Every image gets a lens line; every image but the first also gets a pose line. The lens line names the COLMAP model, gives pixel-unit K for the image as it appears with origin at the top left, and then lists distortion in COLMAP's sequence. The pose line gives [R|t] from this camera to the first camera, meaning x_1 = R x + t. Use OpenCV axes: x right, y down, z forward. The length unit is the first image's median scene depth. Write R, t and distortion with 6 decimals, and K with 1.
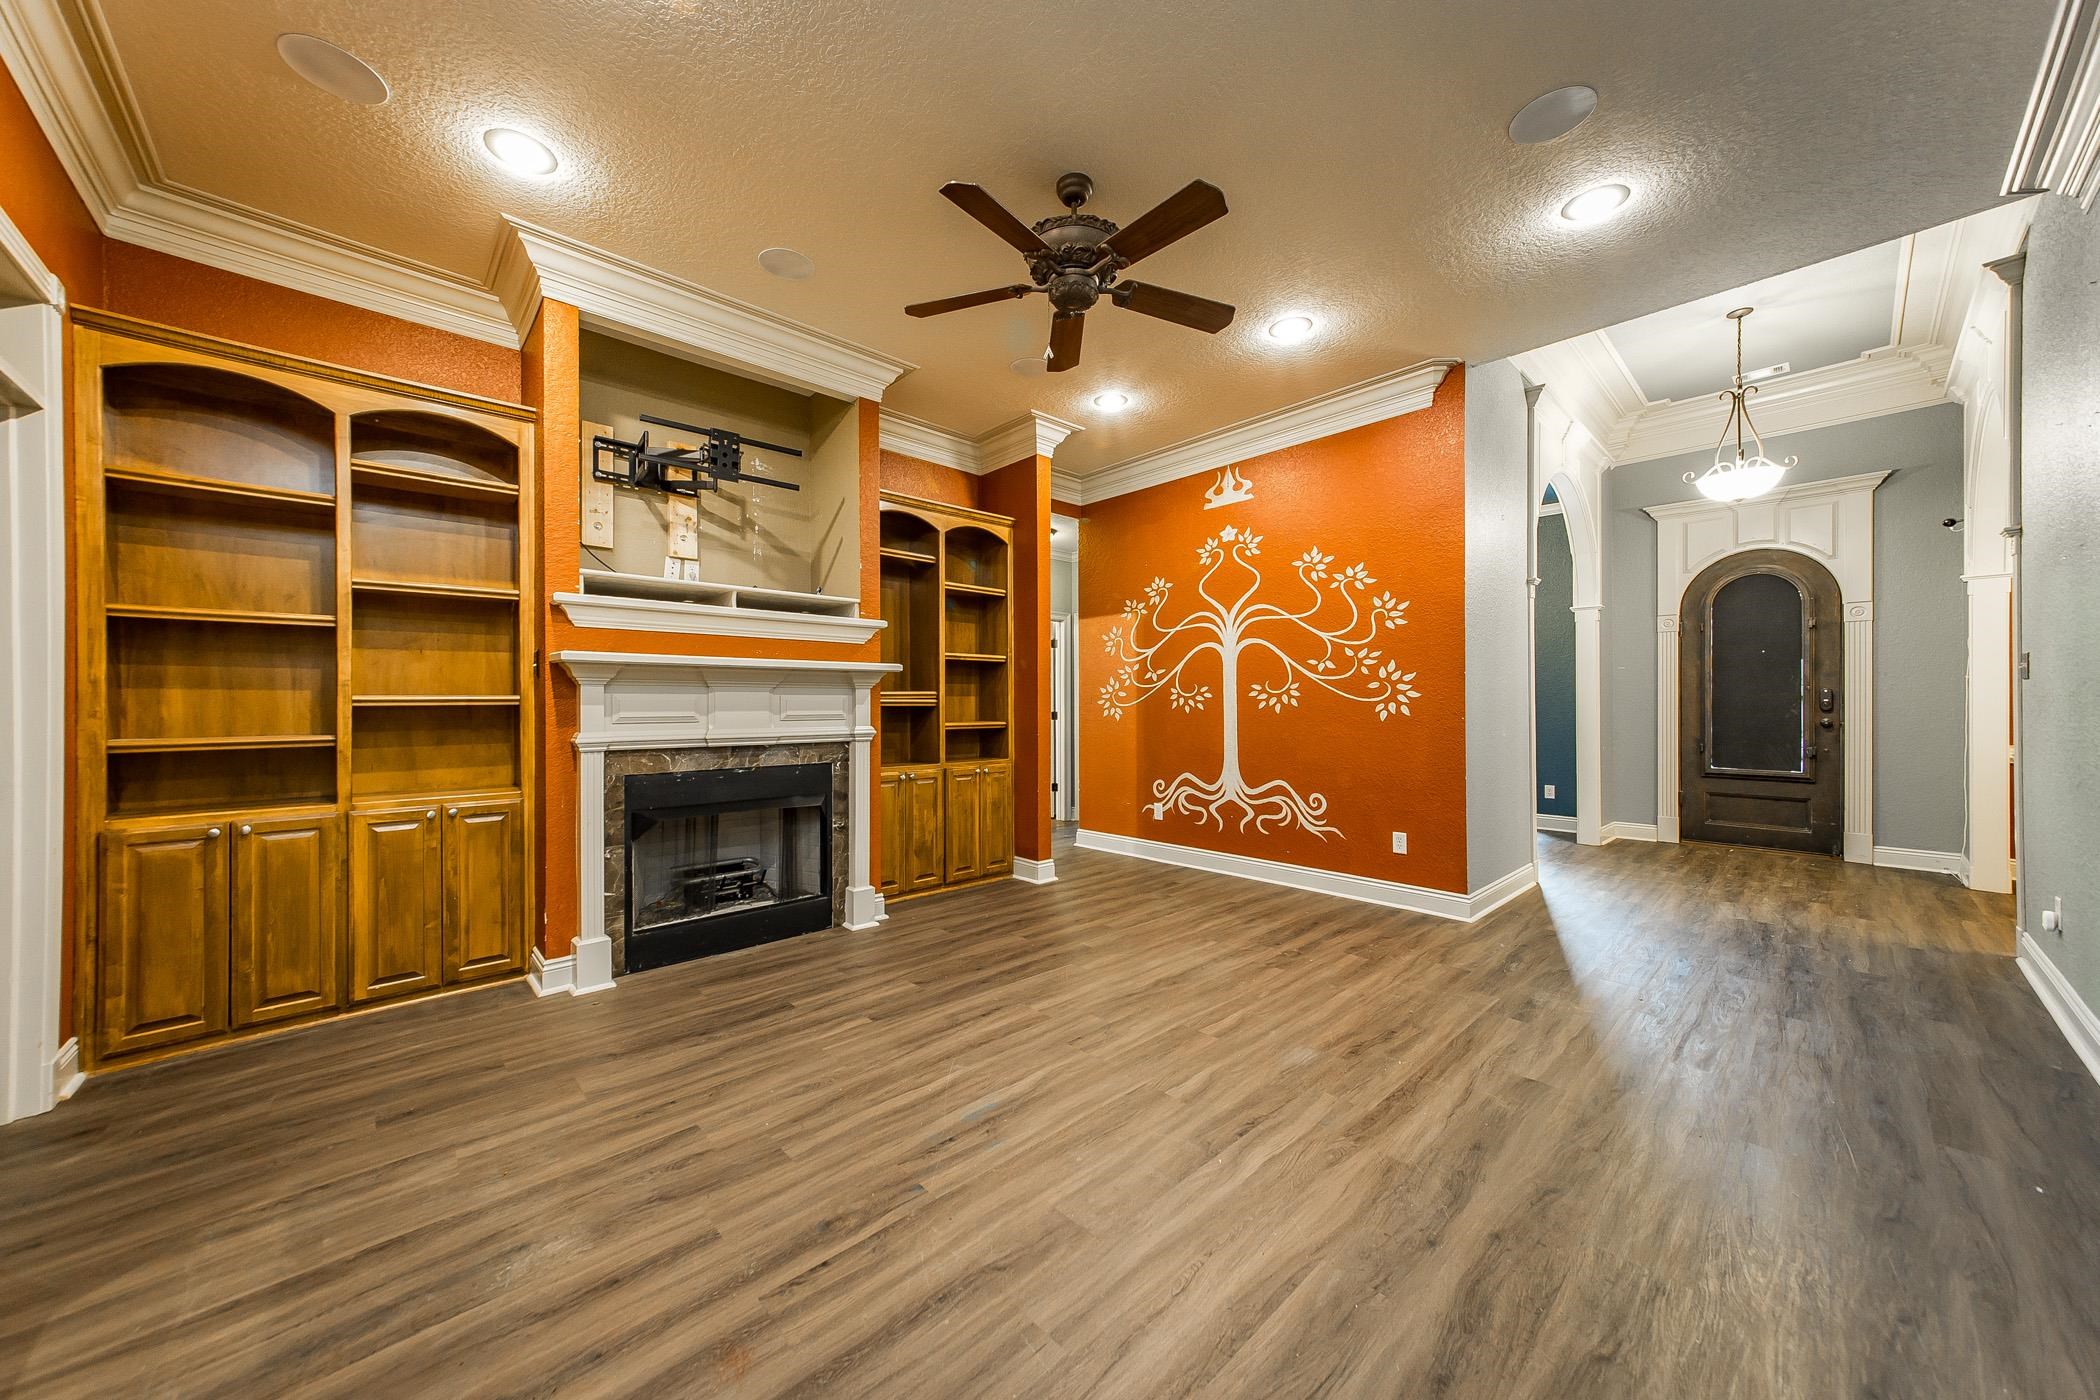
lens RADIAL K [[733.6, 0, 1039.6], [0, 733.6, 704.6], [0, 0, 1]] dist [0.011244, 0.000227]
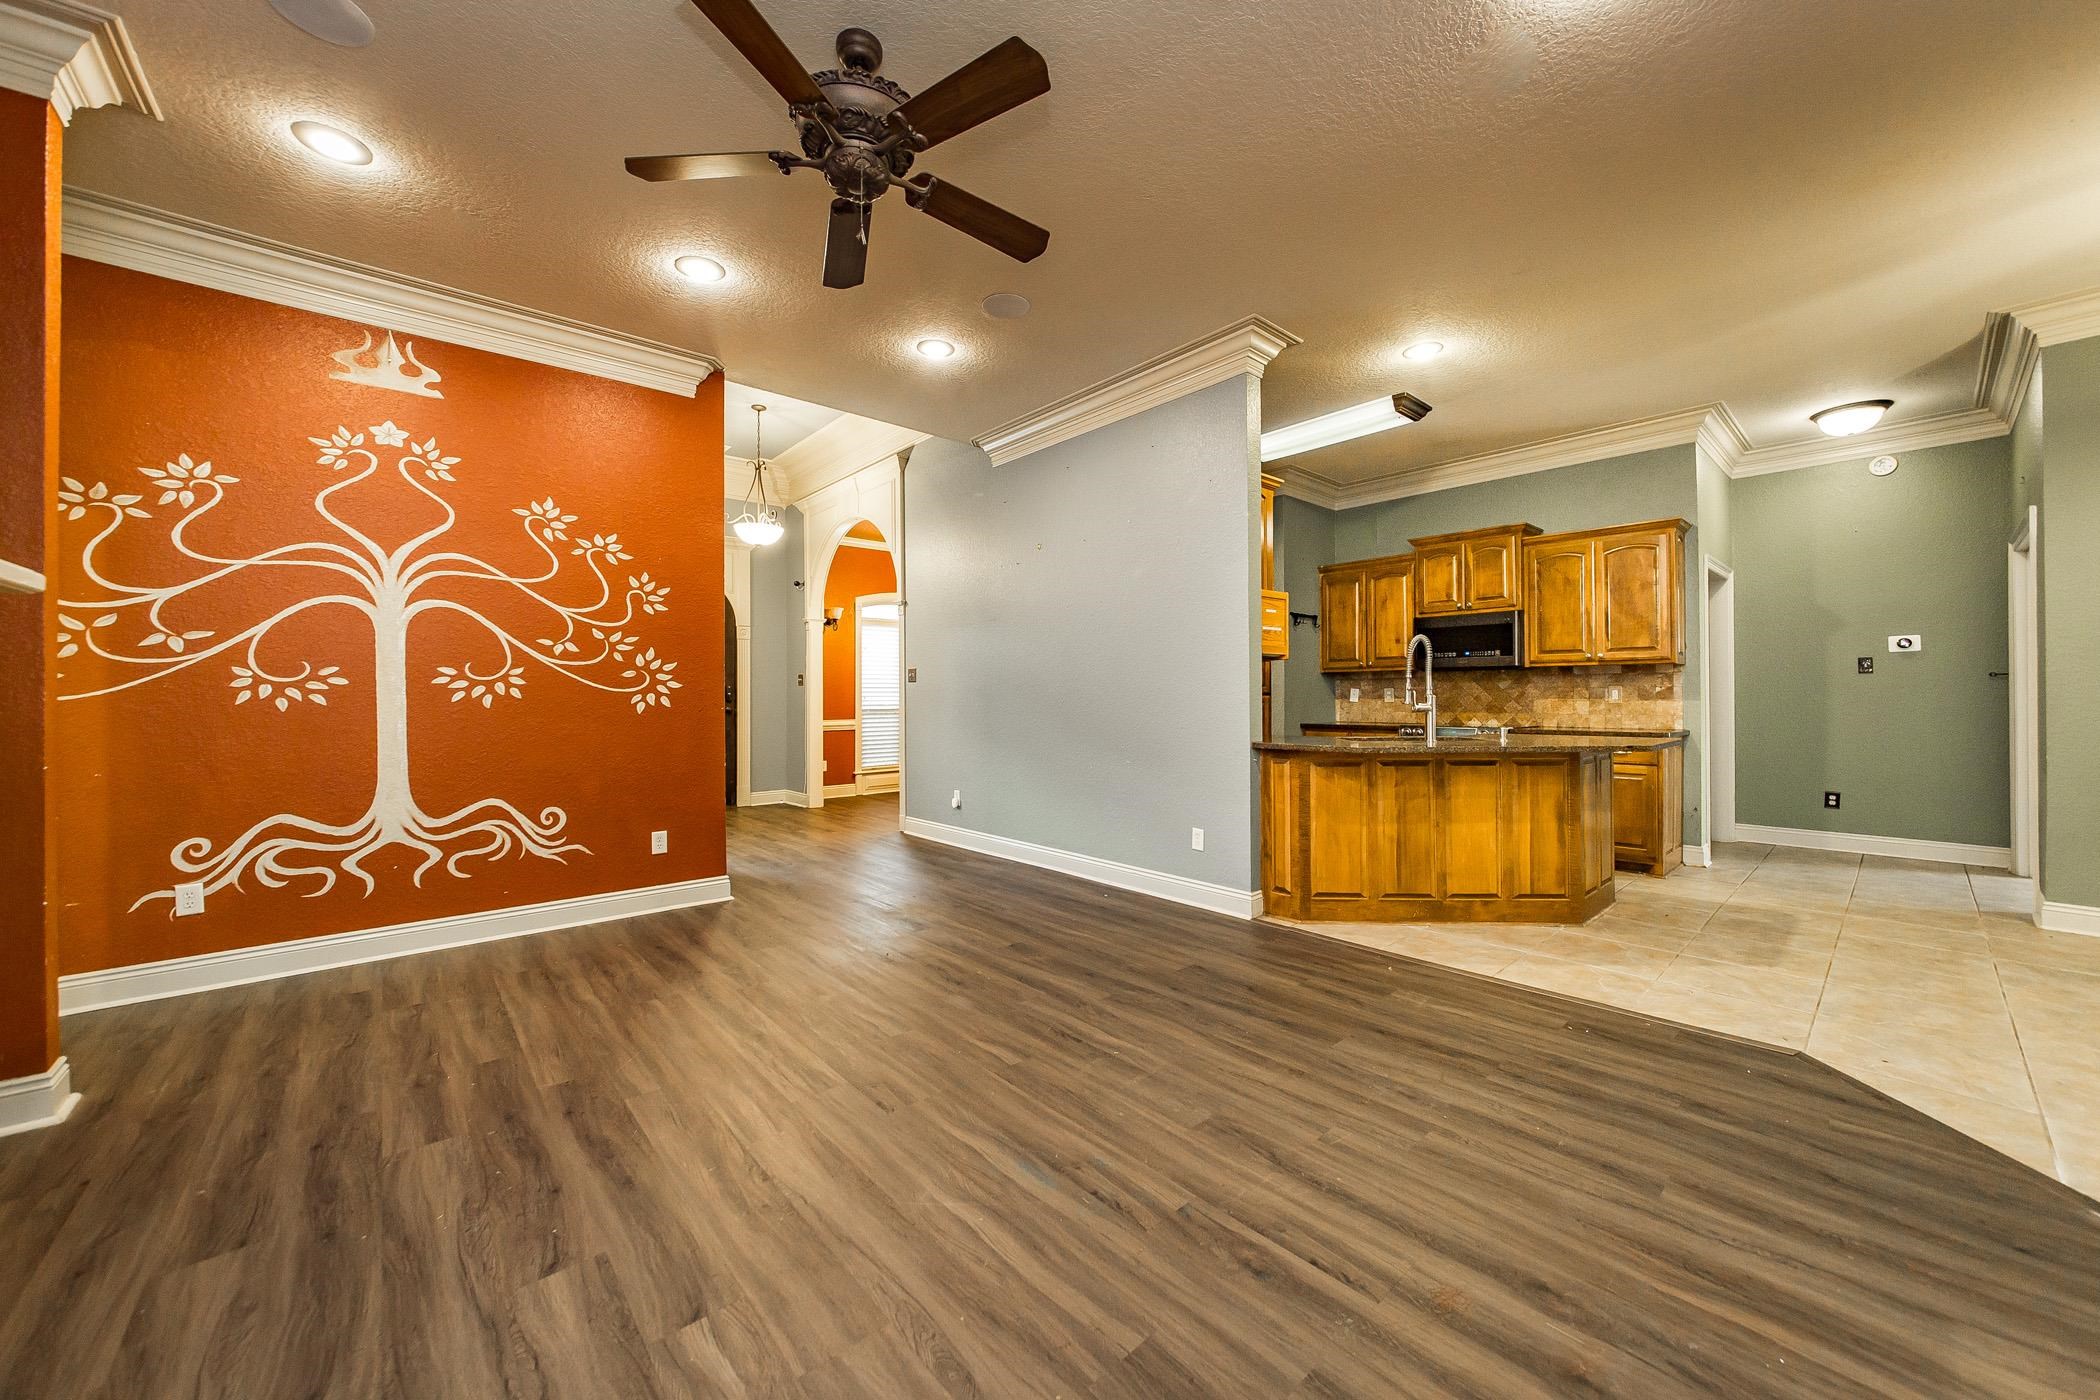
lens RADIAL K [[766.1, 0, 1044.5], [0, 766.1, 690.4], [0, 0, 1]] dist [-0.021852, 0.006113]
pose [[0.028707, 0.008513, 0.999552, -0.524964], [0.005519, 0.999947, -0.008675, 0.005304], [-0.999573, 0.005765, 0.028658, 0.533375]]
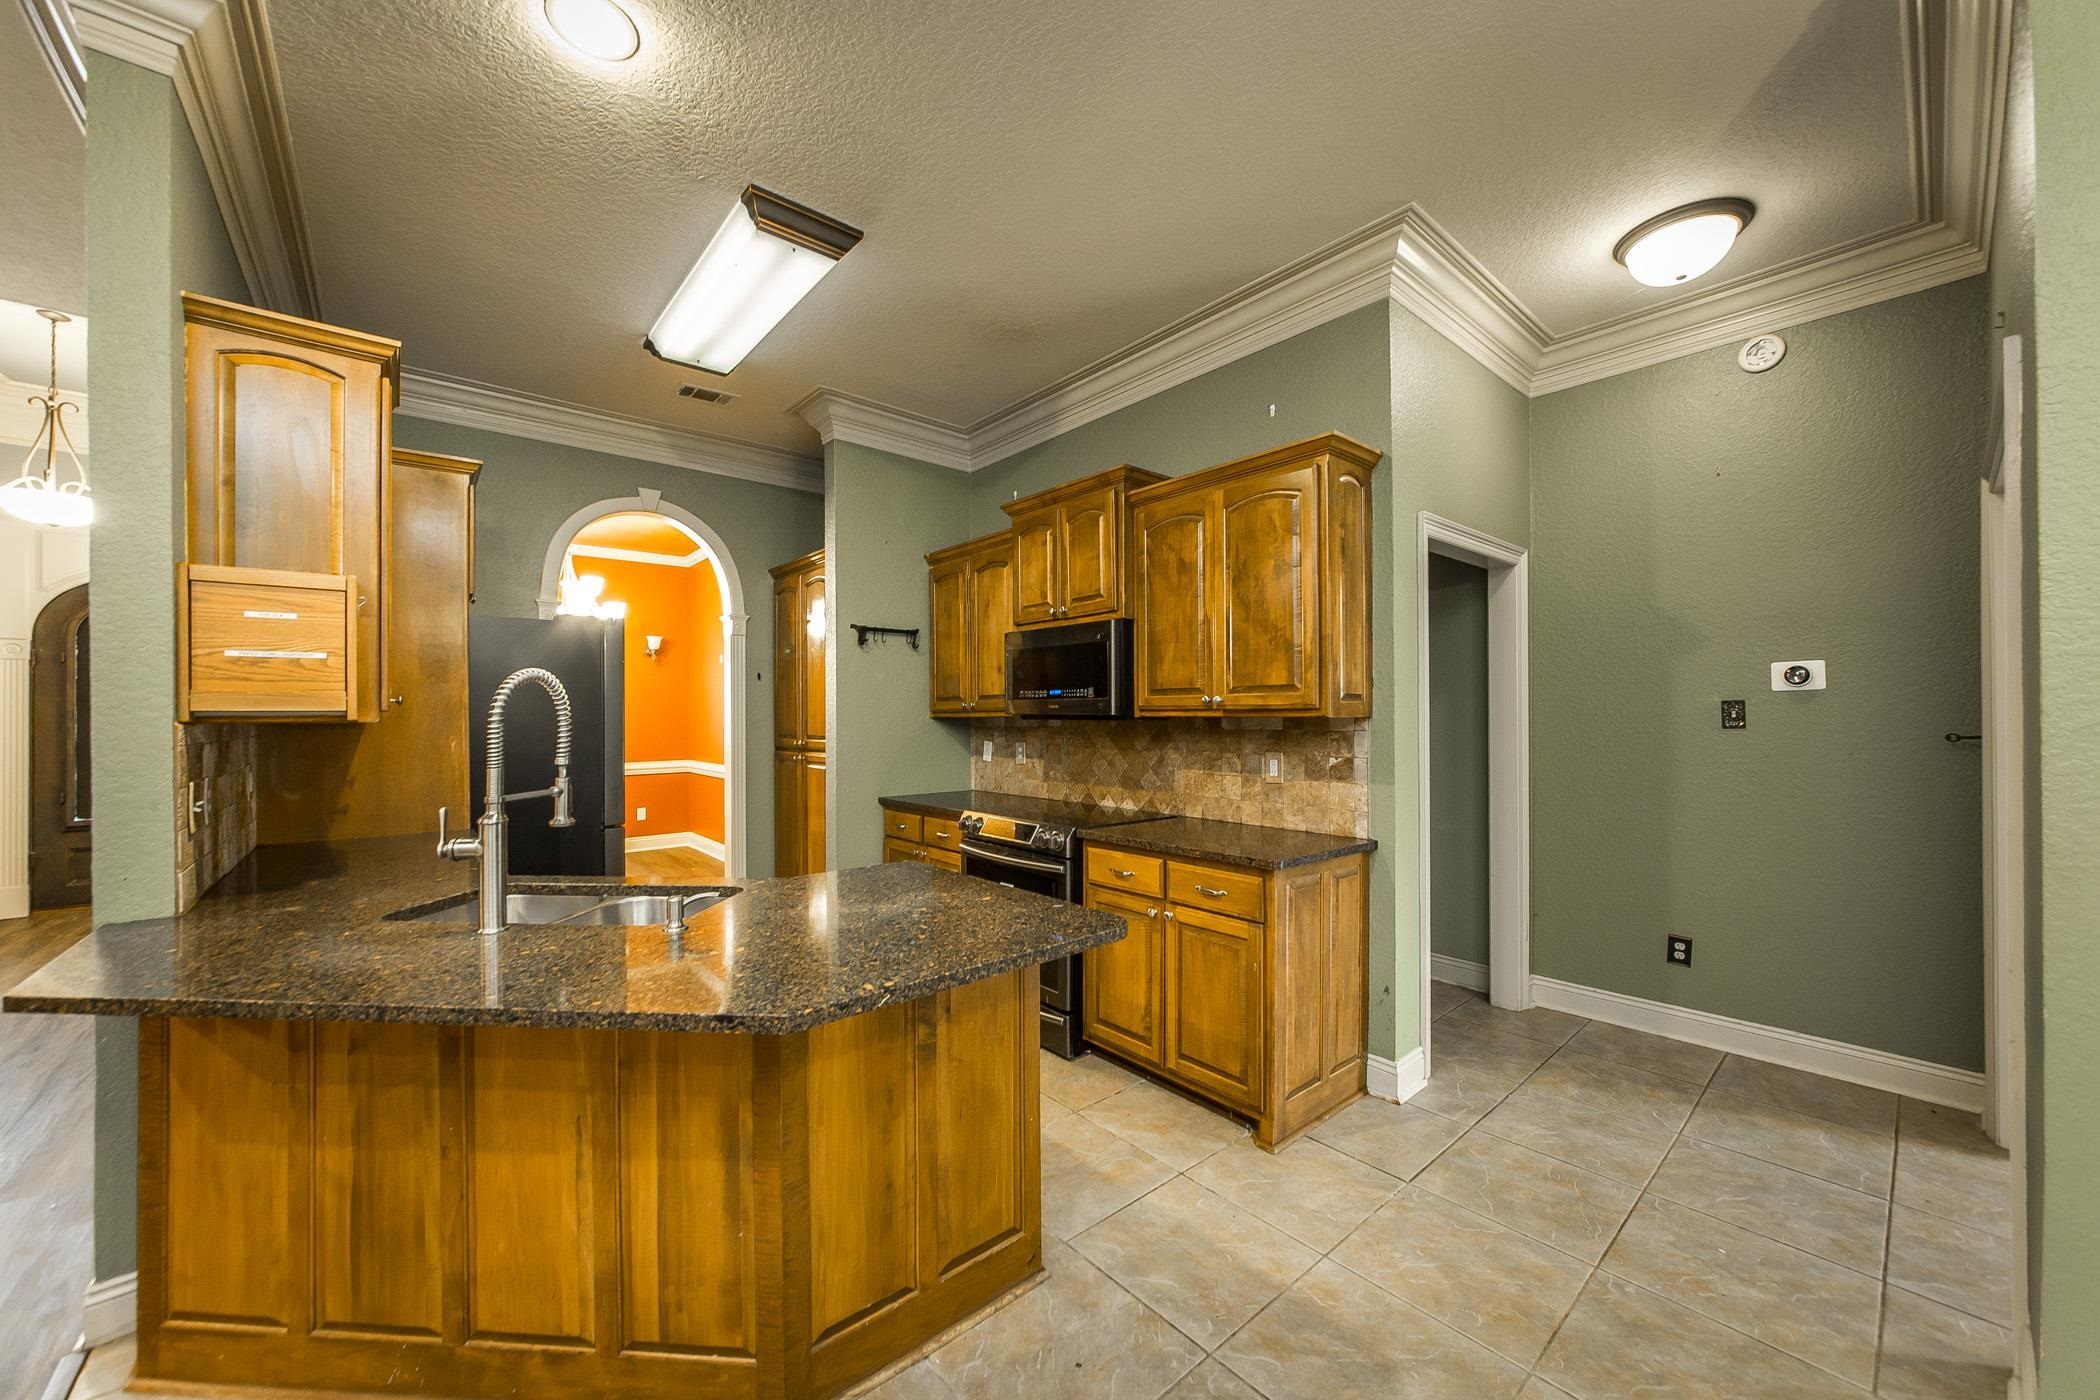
lens RADIAL K [[764.3, 0, 1043.7], [0, 764.3, 710.9], [0, 0, 1]] dist [-0.006608, -0.000027]
pose [[0.039132, 0.006544, 0.999213, 0.106183], [0.006072, 0.999959, -0.006787, -0.048229], [-0.999216, 0.006333, 0.039091, -0.275332]]
